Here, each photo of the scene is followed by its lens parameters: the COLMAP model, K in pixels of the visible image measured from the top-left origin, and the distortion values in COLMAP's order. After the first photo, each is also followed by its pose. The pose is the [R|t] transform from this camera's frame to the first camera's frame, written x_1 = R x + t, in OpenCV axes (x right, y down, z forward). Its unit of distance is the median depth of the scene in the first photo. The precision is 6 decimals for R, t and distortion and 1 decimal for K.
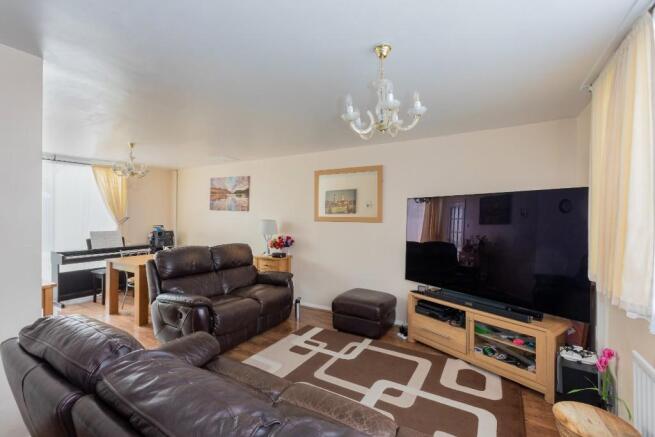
lens RADIAL K [[289.6, 0, 324.2], [0, 289.6, 215.5], [0, 0, 1]] dist [0.002089, -0.000008]
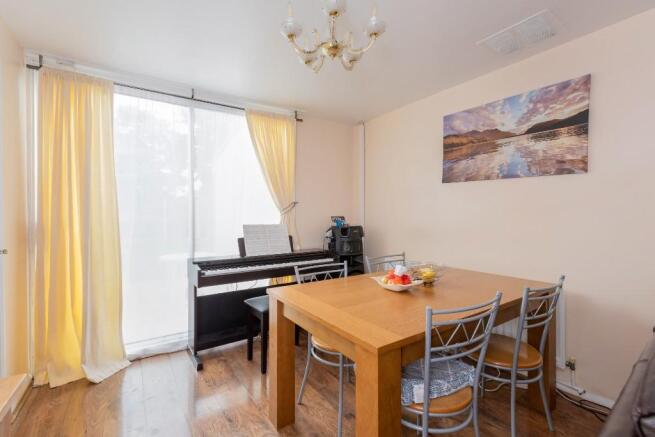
lens RADIAL K [[289.6, 0, 324.2], [0, 289.6, 215.5], [0, 0, 1]] dist [0.002089, -0.000008]
pose [[0.906706, -0.006230, -0.421717, -0.401490], [0.005682, 0.999981, -0.002557, 0.037730], [0.421725, -0.000078, 0.906724, 0.522529]]
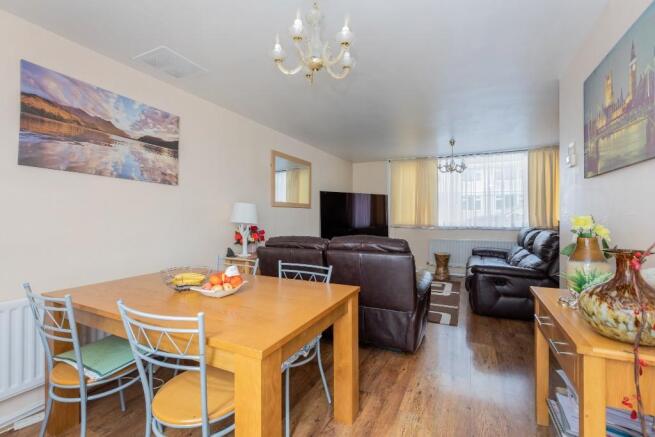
lens RADIAL K [[289.6, 0, 324.2], [0, 289.6, 215.5], [0, 0, 1]] dist [0.002089, -0.000008]
pose [[-0.085072, -0.008346, 0.996340, -0.780148], [0.000068, 0.999965, 0.008383, 0.033465], [-0.996375, 0.000781, -0.085069, 0.771239]]
